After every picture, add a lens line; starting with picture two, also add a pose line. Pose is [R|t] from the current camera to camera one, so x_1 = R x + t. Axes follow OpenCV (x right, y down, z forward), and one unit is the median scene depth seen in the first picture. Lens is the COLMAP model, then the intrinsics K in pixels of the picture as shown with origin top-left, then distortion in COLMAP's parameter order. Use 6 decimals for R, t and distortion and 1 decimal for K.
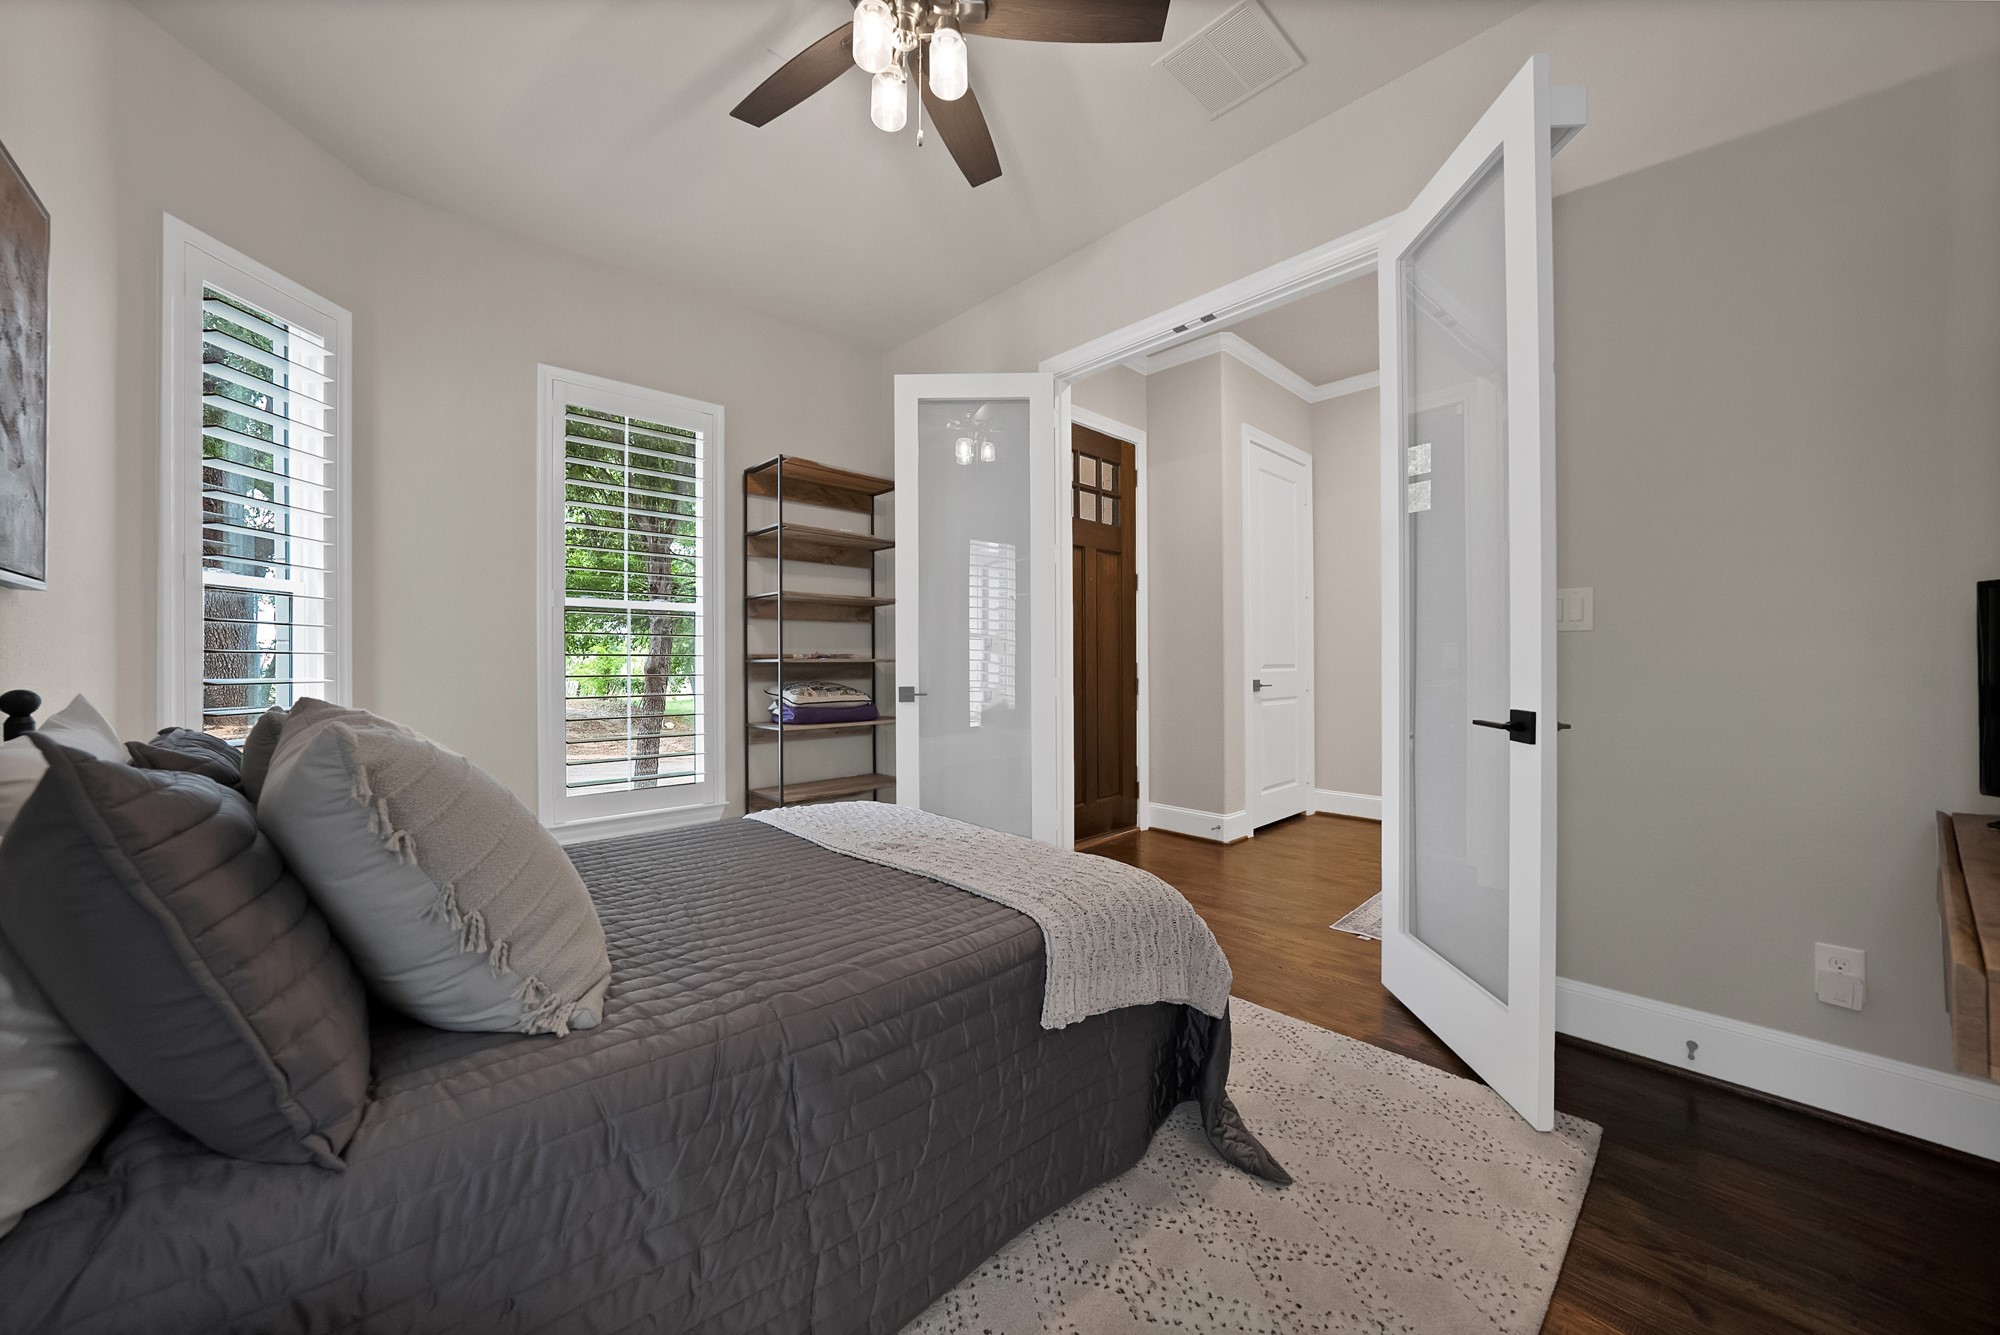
lens RADIAL K [[717.3, 0, 1001.1], [0, 717.3, 658.9], [0, 0, 1]] dist [-0.026020, 0.005612]
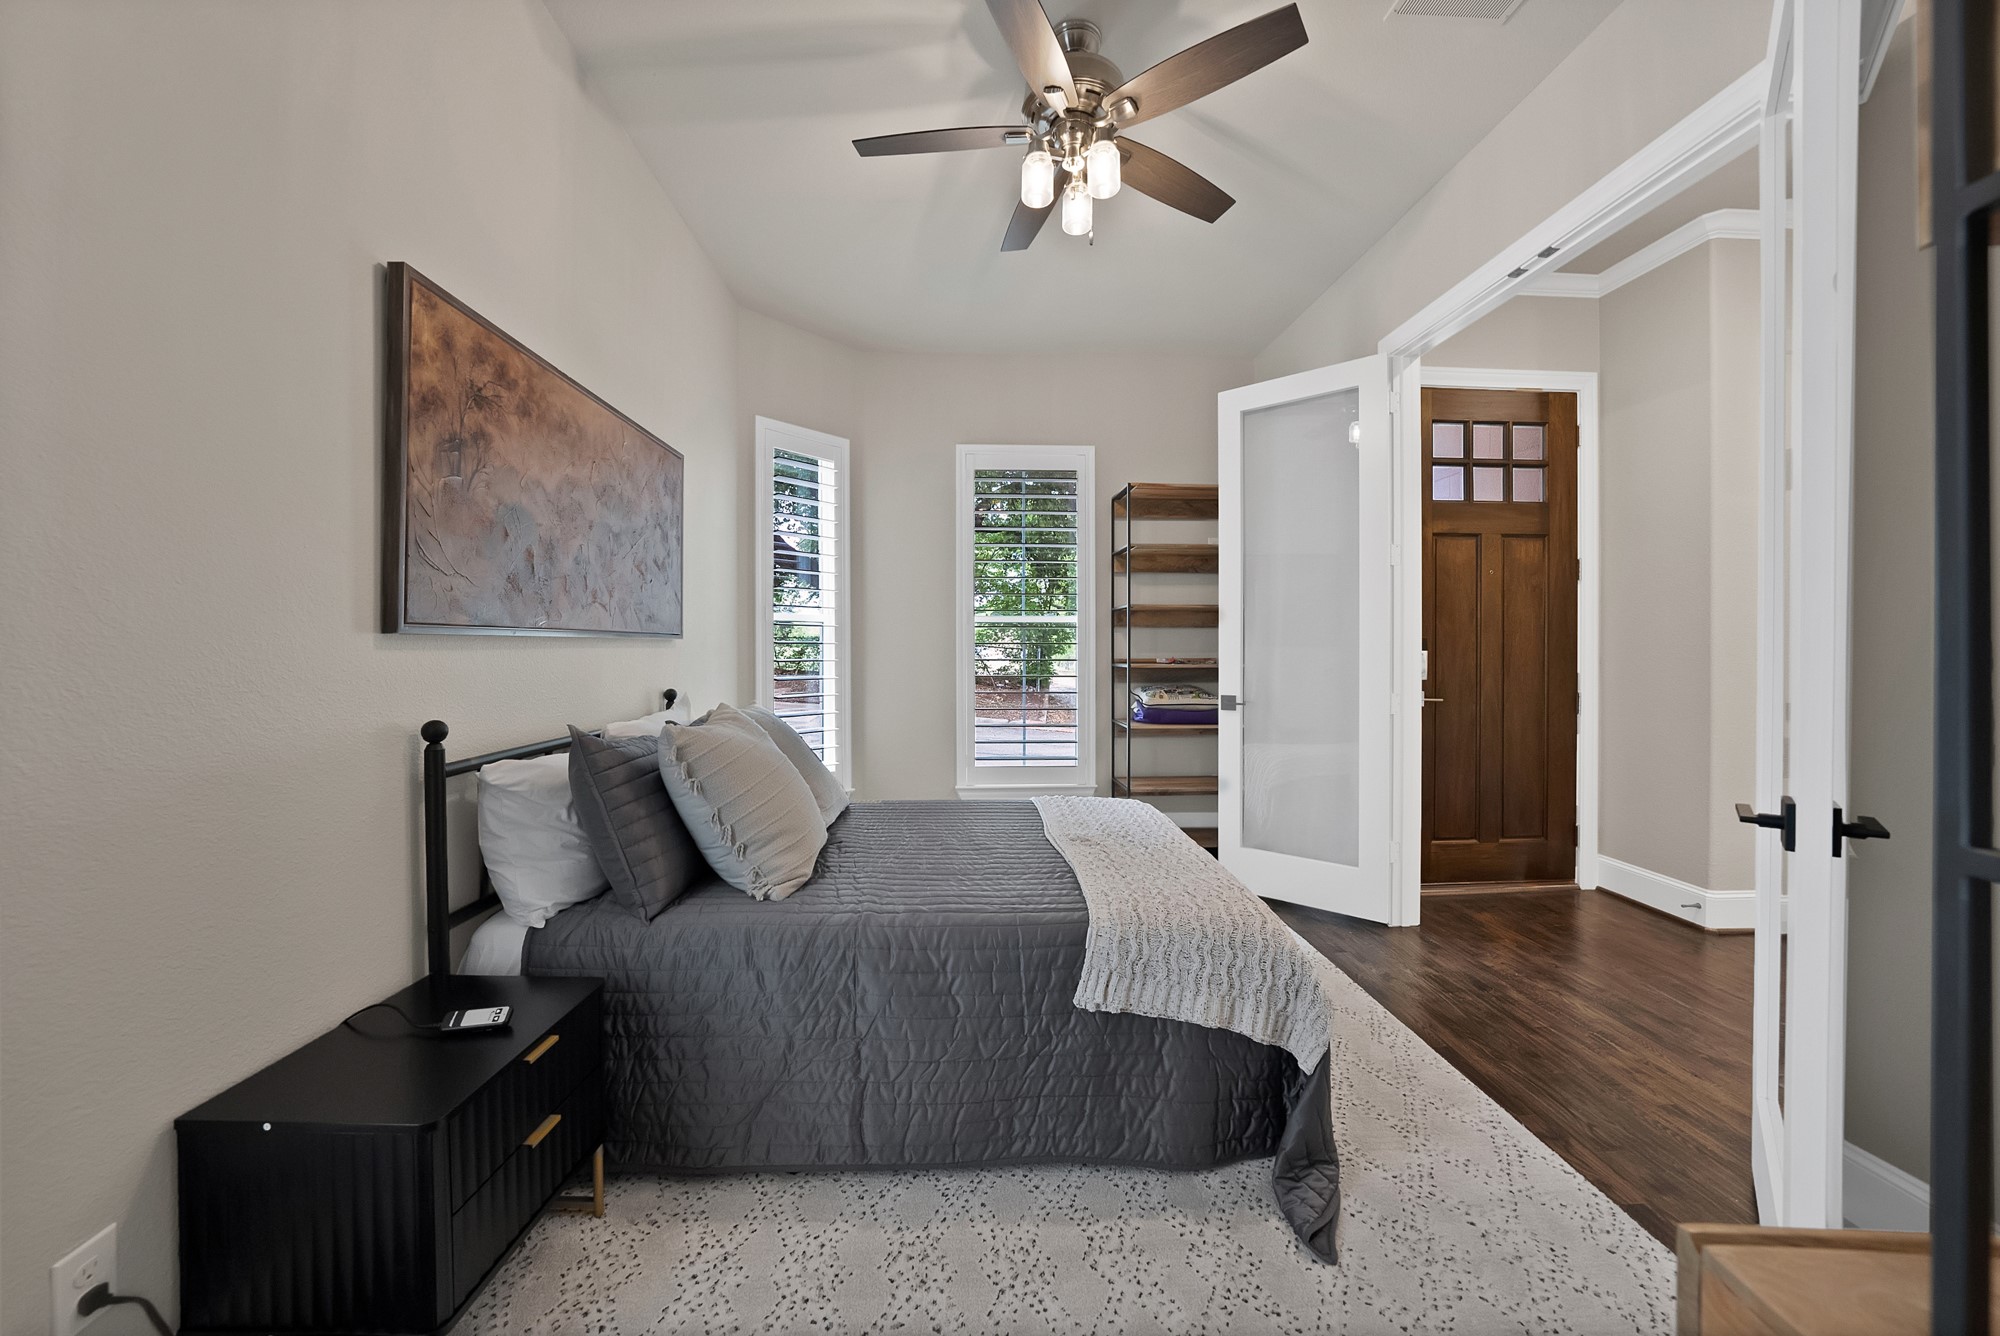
lens RADIAL K [[719.4, 0, 990.3], [0, 719.4, 649.8], [0, 0, 1]] dist [-0.028748, 0.005805]
pose [[0.757599, 0.007155, -0.652681, 0.309299], [-0.001317, 0.999955, 0.009434, -0.039472], [0.652719, -0.006288, 0.757574, -0.001473]]
